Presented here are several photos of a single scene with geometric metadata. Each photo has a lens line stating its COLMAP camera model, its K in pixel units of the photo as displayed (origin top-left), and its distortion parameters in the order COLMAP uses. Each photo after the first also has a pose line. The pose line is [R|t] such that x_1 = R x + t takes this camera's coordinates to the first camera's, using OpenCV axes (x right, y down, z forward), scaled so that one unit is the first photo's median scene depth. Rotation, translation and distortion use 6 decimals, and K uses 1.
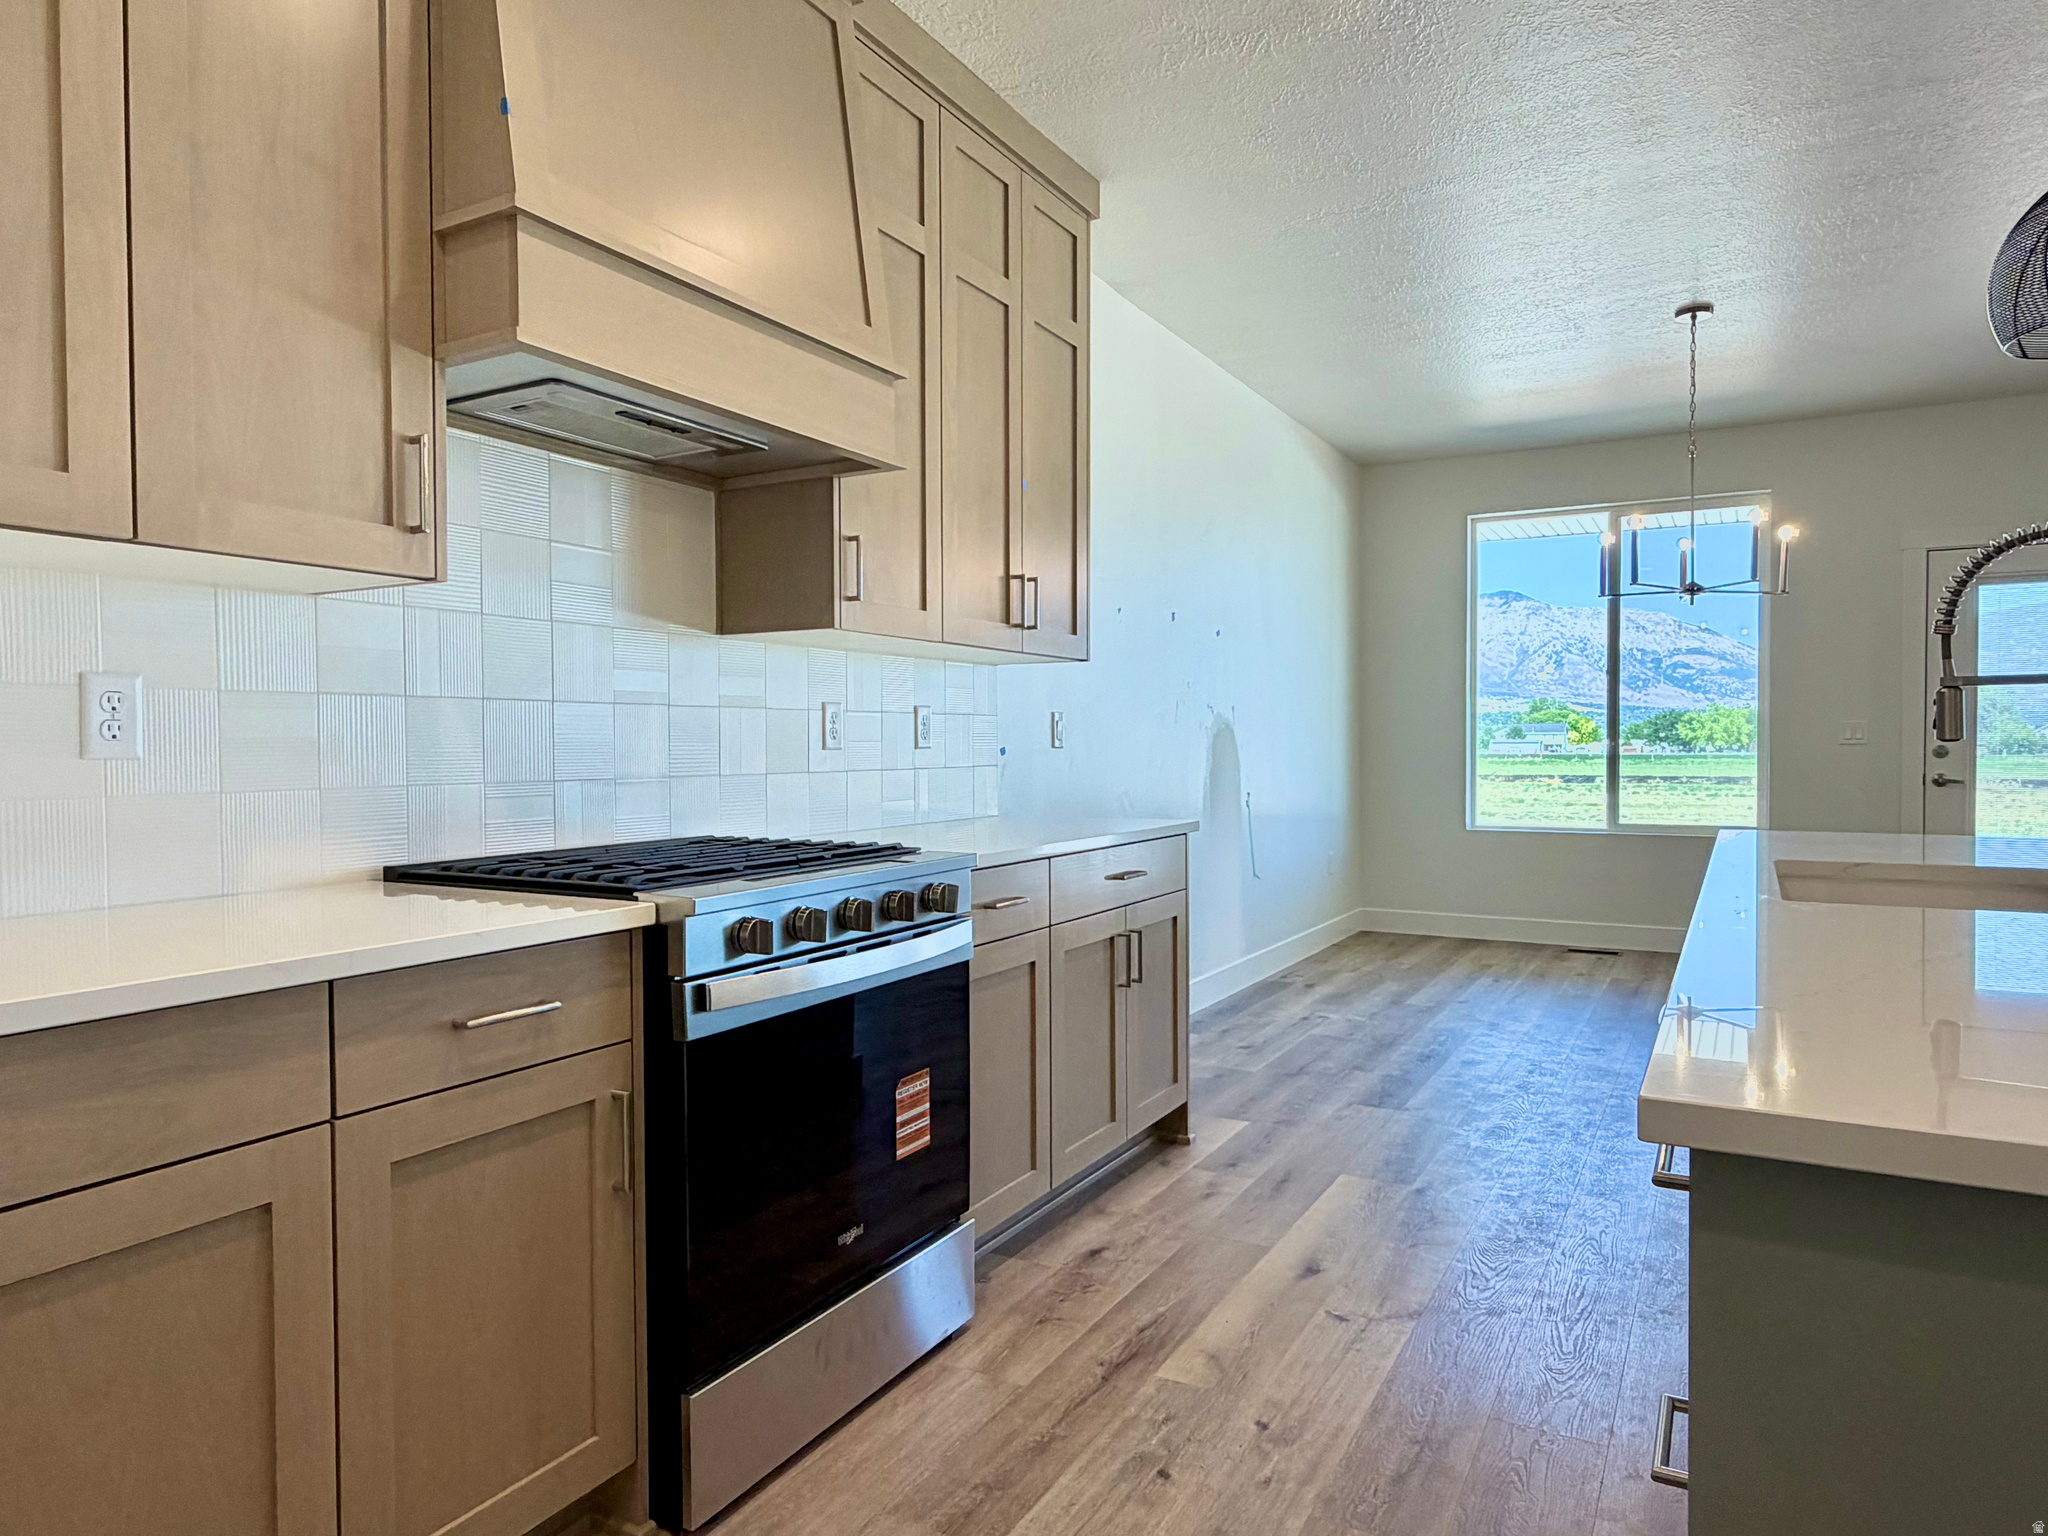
lens RADIAL K [[1274.2, 0, 1018.5], [0, 1274.2, 779.3], [0, 0, 1]] dist [0.000751, -0.000532]
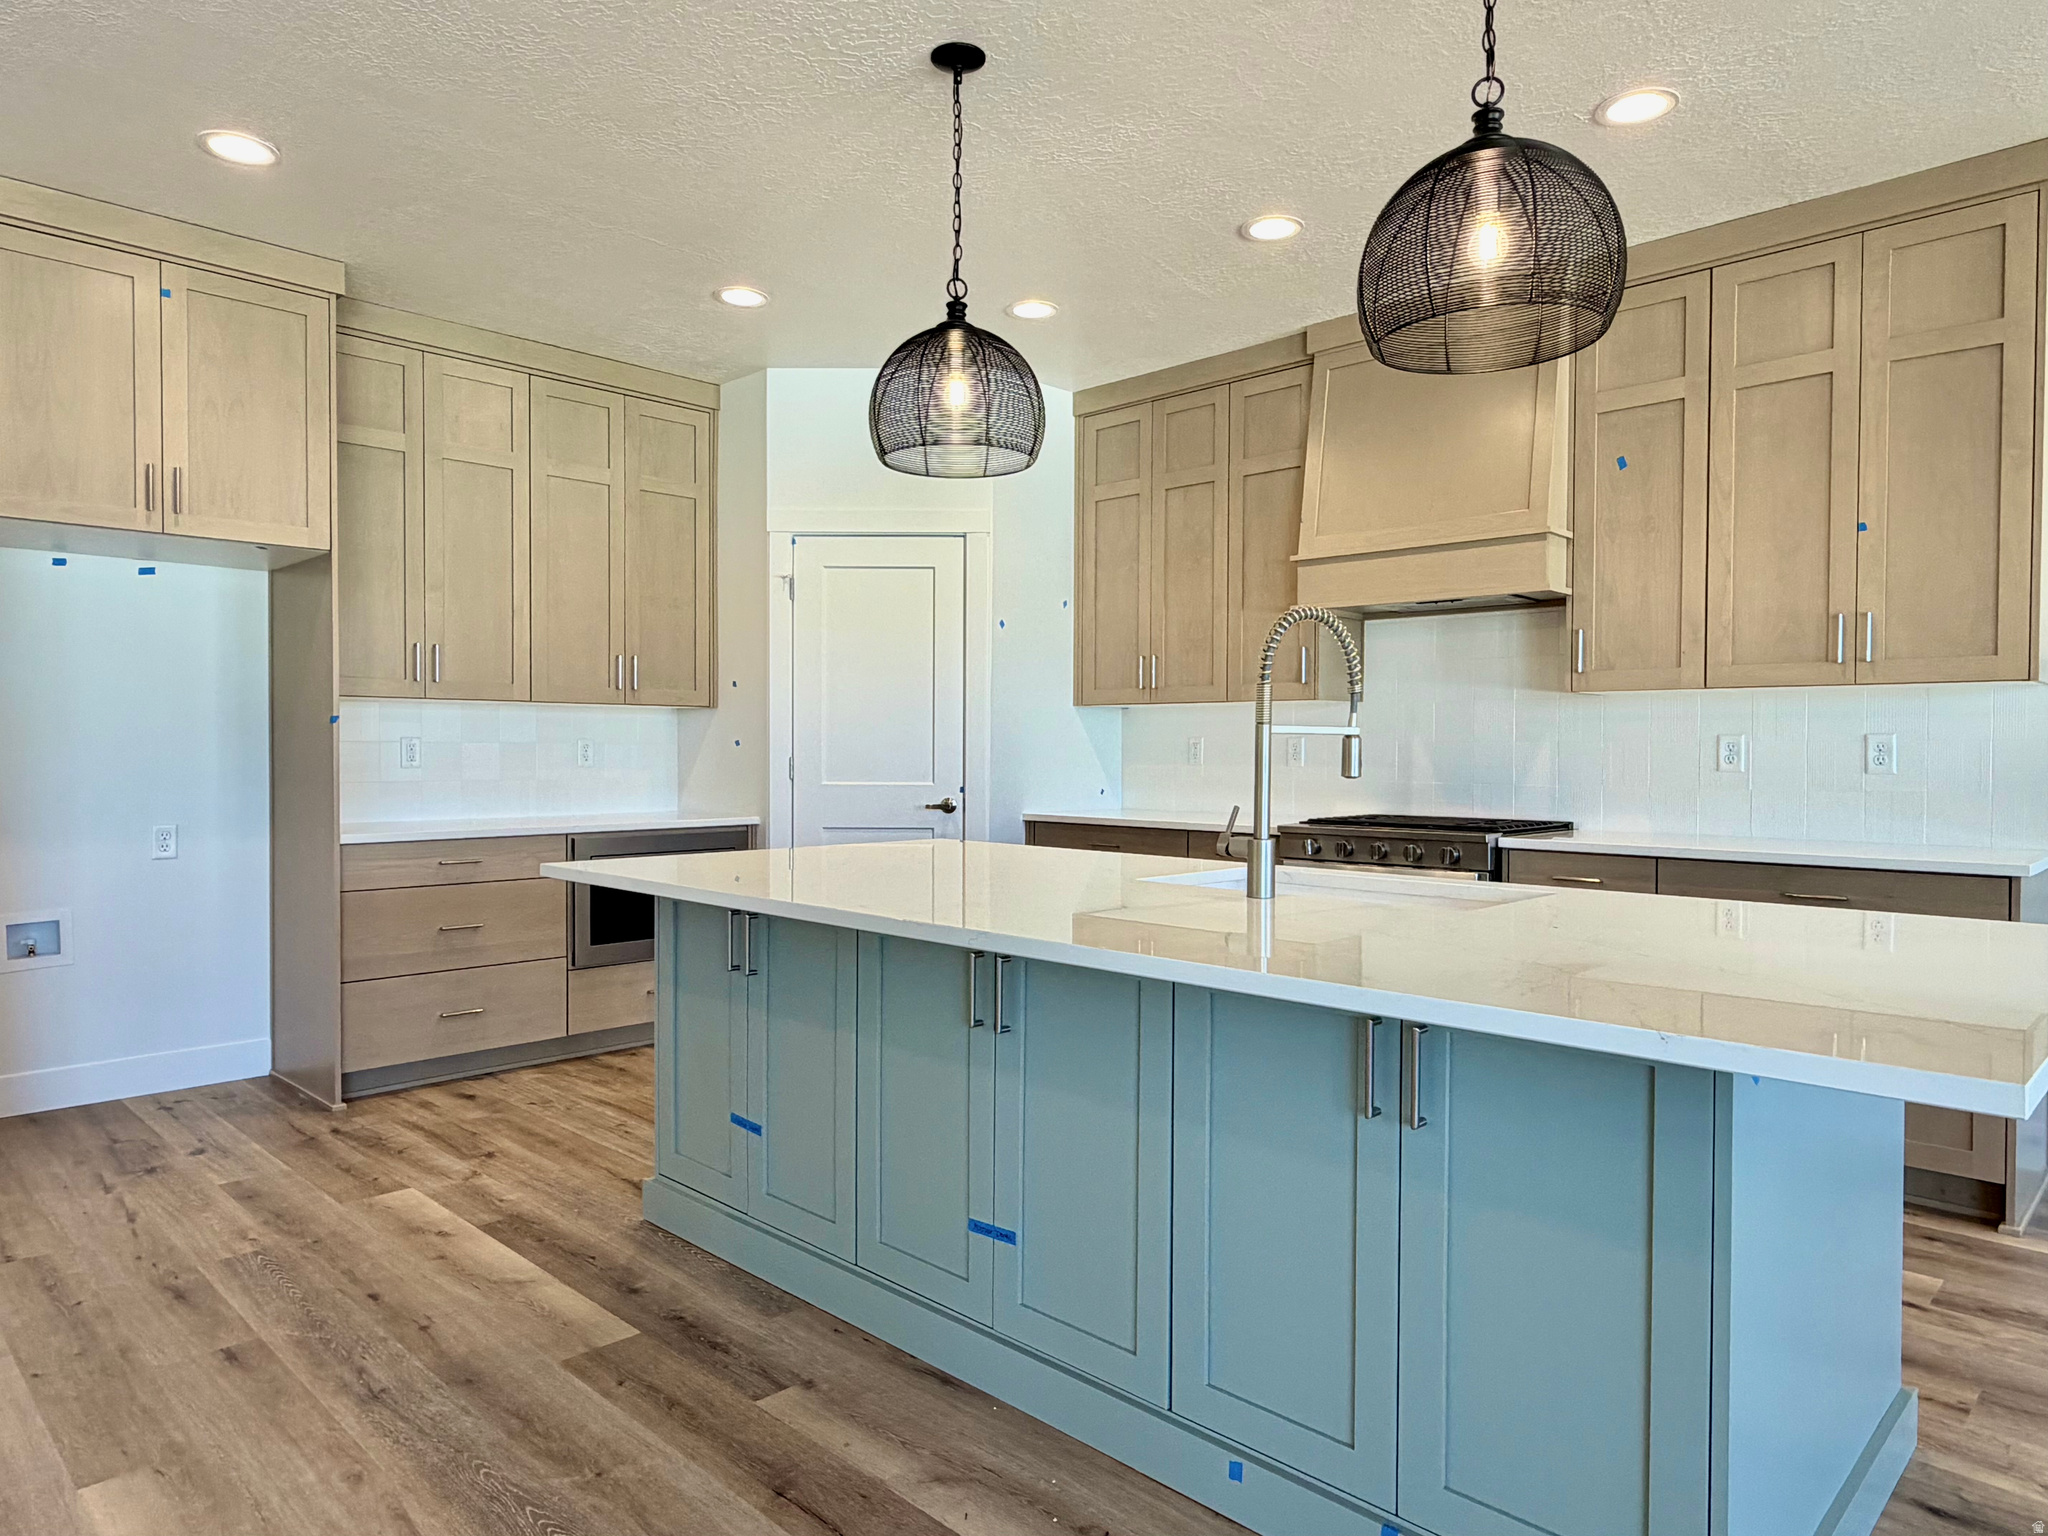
lens RADIAL K [[1274.2, 0, 1018.5], [0, 1274.2, 779.3], [0, 0, 1]] dist [0.000751, -0.000532]
pose [[-0.253442, 0.025117, -0.967025, 1.250289], [-0.029894, 0.998982, 0.033782, -0.036956], [0.966889, 0.037470, -0.252433, 0.613937]]
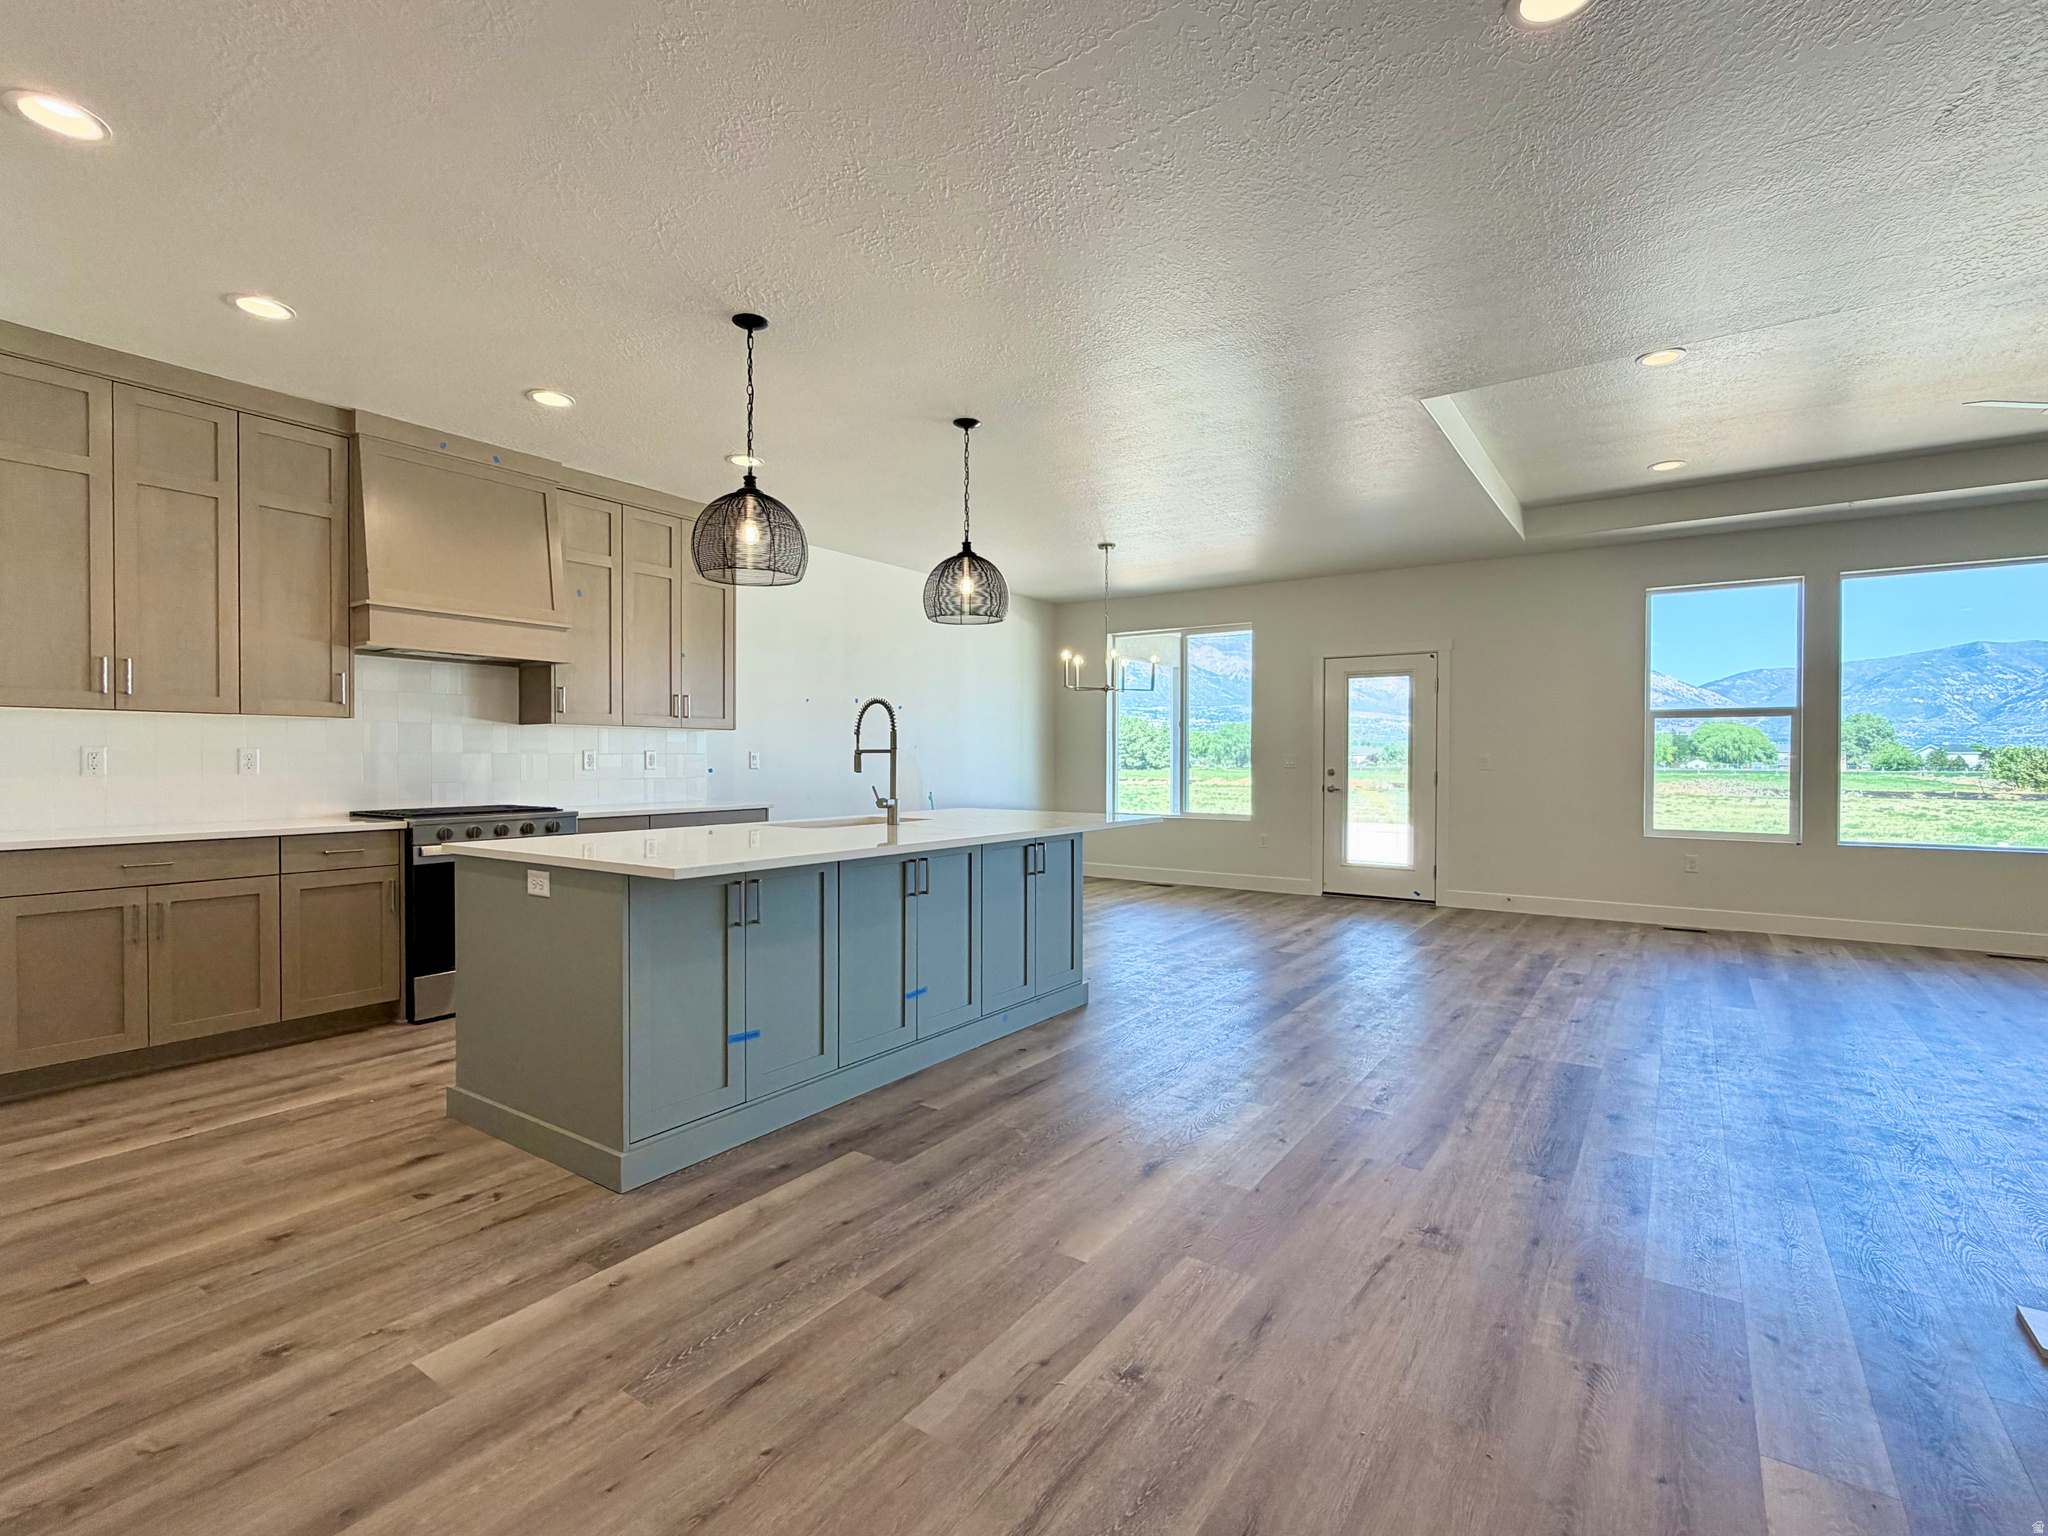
lens RADIAL K [[952.6, 0, 1031.2], [0, 952.6, 767.3], [0, 0, 1]] dist [0.001534, -0.000466]
pose [[0.996935, 0.006166, -0.077987, 0.786191], [-0.007603, 0.999807, -0.018135, -0.003426], [0.077860, 0.018672, 0.996789, -0.675912]]
